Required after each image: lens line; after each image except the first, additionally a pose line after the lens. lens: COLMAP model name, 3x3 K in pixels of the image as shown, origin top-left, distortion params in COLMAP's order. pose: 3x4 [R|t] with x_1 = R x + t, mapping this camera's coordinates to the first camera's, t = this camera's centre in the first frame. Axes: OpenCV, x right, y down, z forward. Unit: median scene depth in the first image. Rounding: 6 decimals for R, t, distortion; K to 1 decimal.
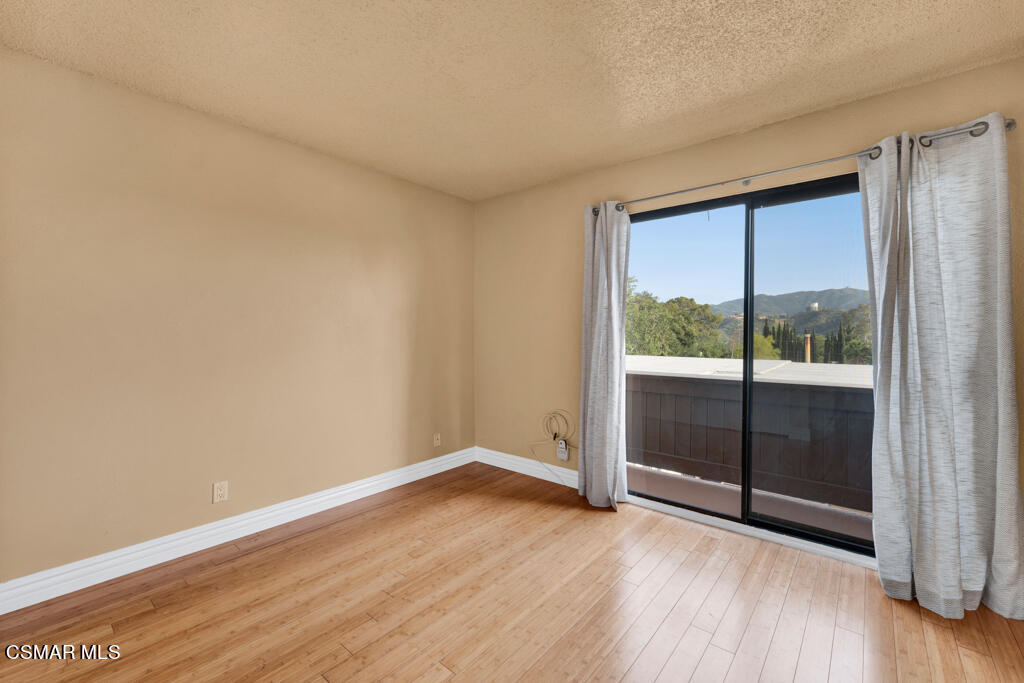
lens RADIAL K [[429.2, 0, 511.3], [0, 429.2, 333.6], [0, 0, 1]] dist [-0.000204, -0.000010]
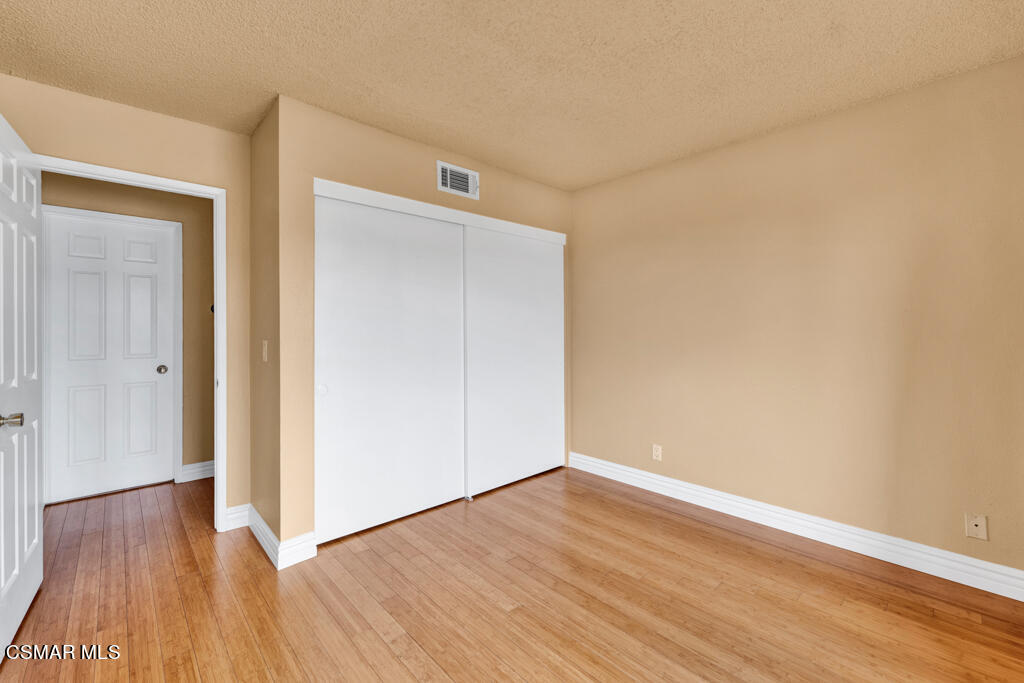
lens RADIAL K [[429.2, 0, 511.3], [0, 429.2, 333.6], [0, 0, 1]] dist [-0.000204, -0.000010]
pose [[-0.126841, 0.009564, -0.991877, 0.662499], [0.001051, 0.999954, 0.009508, -0.004571], [0.991923, 0.000163, -0.126845, 0.727468]]
